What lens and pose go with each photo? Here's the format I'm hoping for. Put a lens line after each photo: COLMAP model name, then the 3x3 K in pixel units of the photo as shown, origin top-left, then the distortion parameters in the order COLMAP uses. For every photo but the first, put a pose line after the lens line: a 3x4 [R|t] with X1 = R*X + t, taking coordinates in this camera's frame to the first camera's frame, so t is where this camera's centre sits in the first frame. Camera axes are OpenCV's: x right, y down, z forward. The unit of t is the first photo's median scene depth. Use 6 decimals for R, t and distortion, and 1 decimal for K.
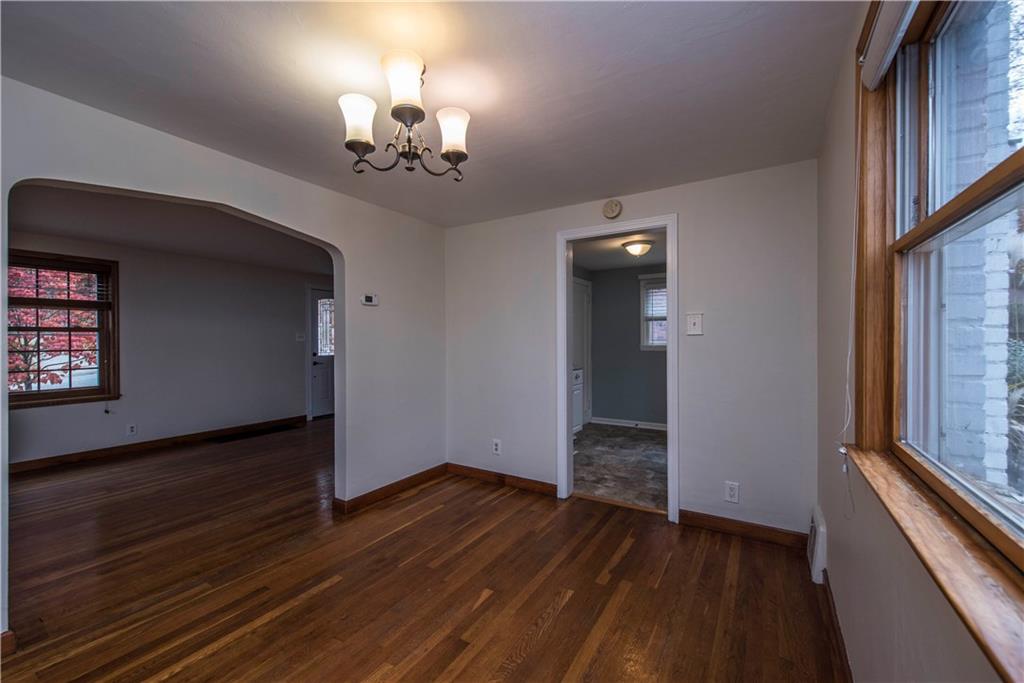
lens RADIAL K [[401.9, 0, 490.9], [0, 401.9, 338.2], [0, 0, 1]] dist [0.000193, 0.000001]
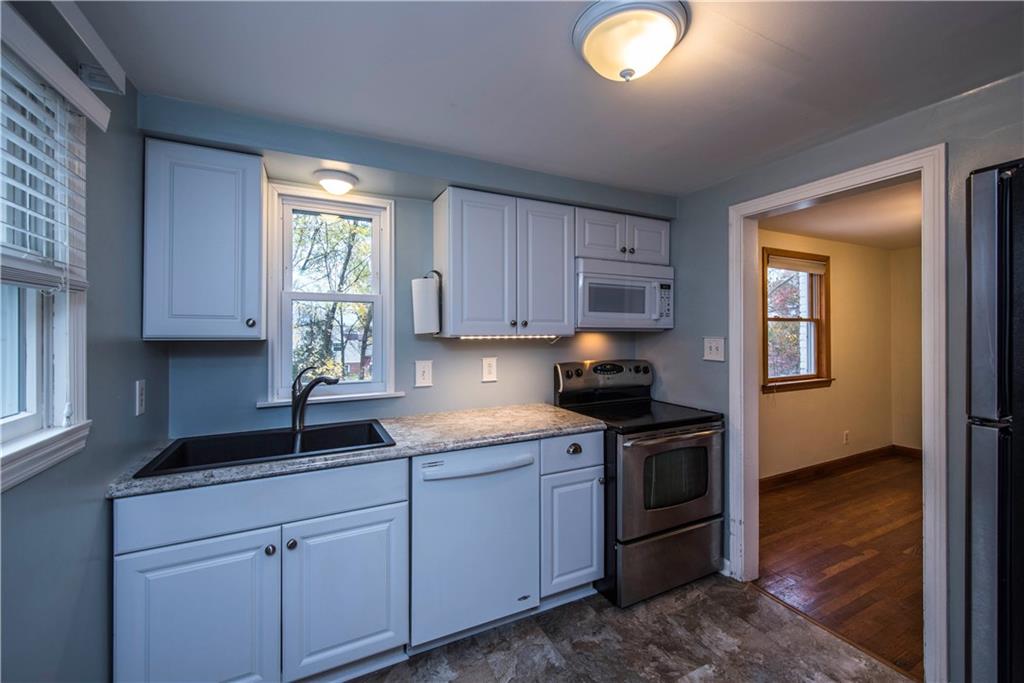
lens RADIAL K [[415.4, 0, 511.9], [0, 415.4, 332.7], [0, 0, 1]] dist [-0.000244, -0.000161]
pose [[-0.875391, 0.006307, 0.483375, 0.382884], [0.006470, 0.999978, -0.001330, -0.038806], [-0.483373, 0.001963, -0.875413, 1.617644]]
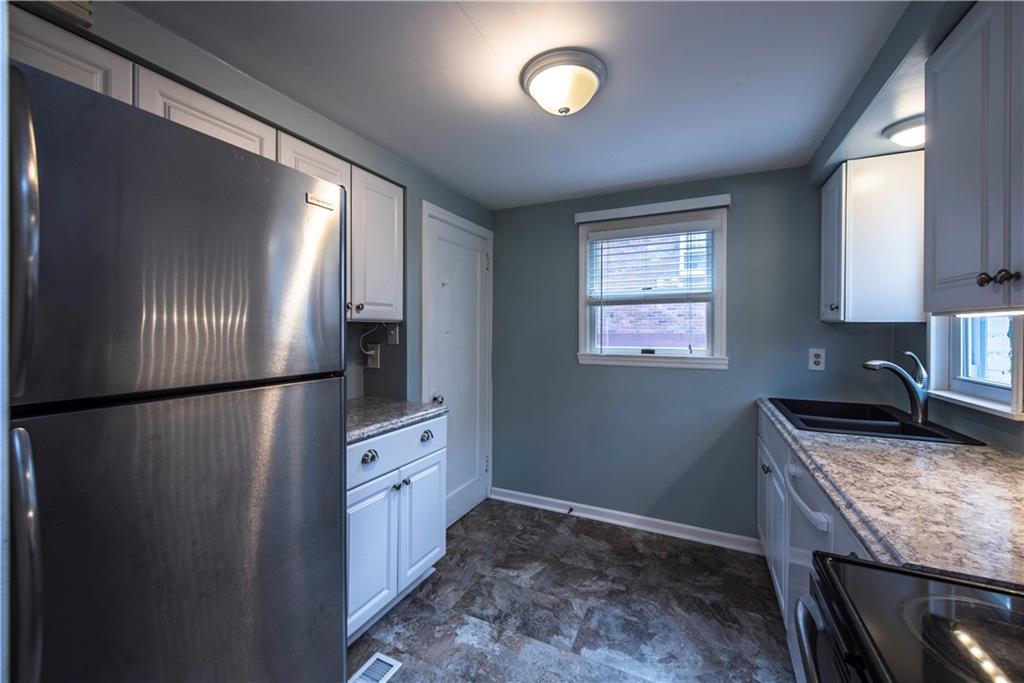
lens RADIAL K [[415.4, 0, 511.9], [0, 415.4, 332.7], [0, 0, 1]] dist [-0.000244, -0.000161]
pose [[0.985604, 0.002914, 0.169045, 0.331913], [-0.004168, 0.999966, 0.007067, -0.019691], [-0.169019, -0.007670, 0.985583, 0.825384]]
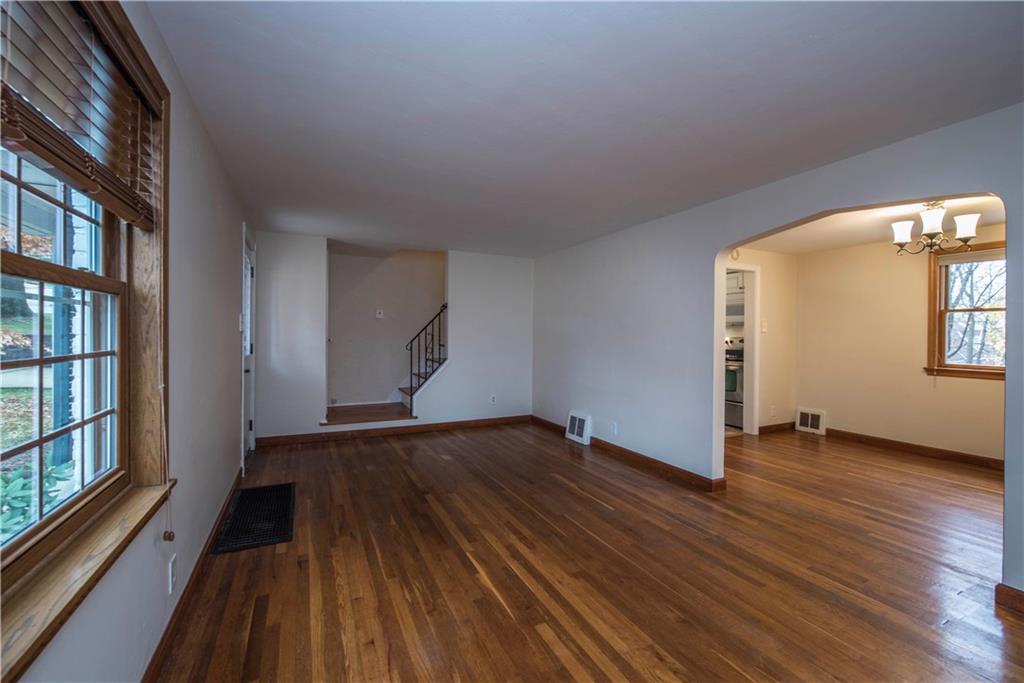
lens RADIAL K [[412.9, 0, 514.8], [0, 412.9, 336.7], [0, 0, 1]] dist [-0.000912, -0.000145]
pose [[0.550537, 0.005252, 0.834794, -1.442085], [-0.001269, 0.999984, -0.005454, 0.012847], [-0.834810, 0.001943, 0.550535, 0.742275]]
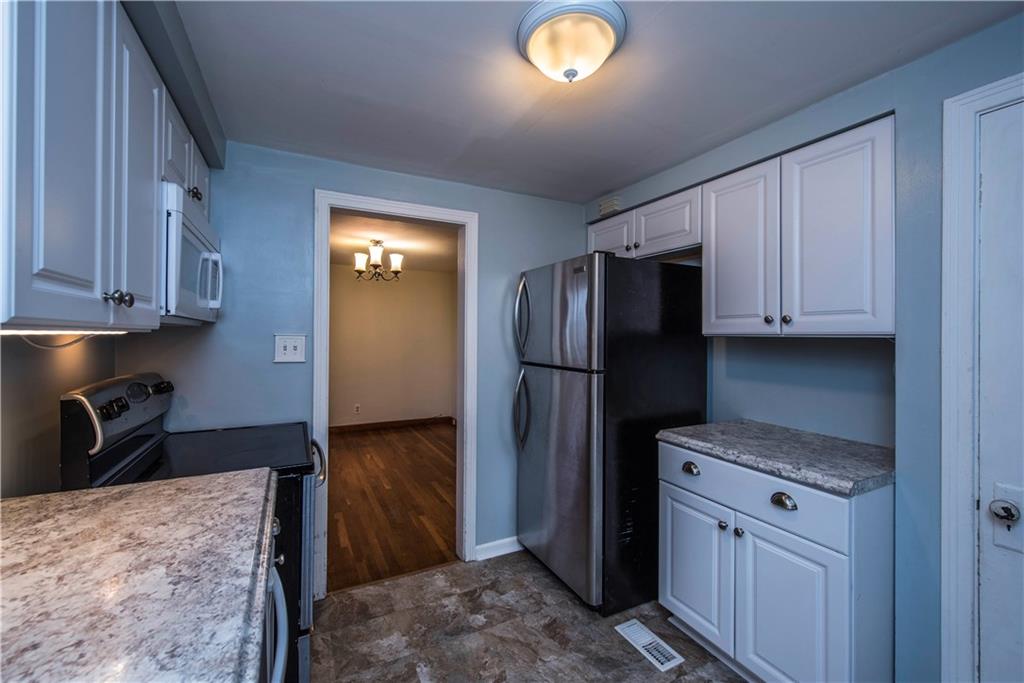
lens RADIAL K [[412.9, 0, 514.8], [0, 412.9, 336.7], [0, 0, 1]] dist [-0.000912, -0.000145]
pose [[-0.460237, 0.005007, -0.887782, 0.804297], [-0.005293, 0.999951, 0.008383, -0.033262], [0.887780, 0.008557, -0.460188, 1.386245]]
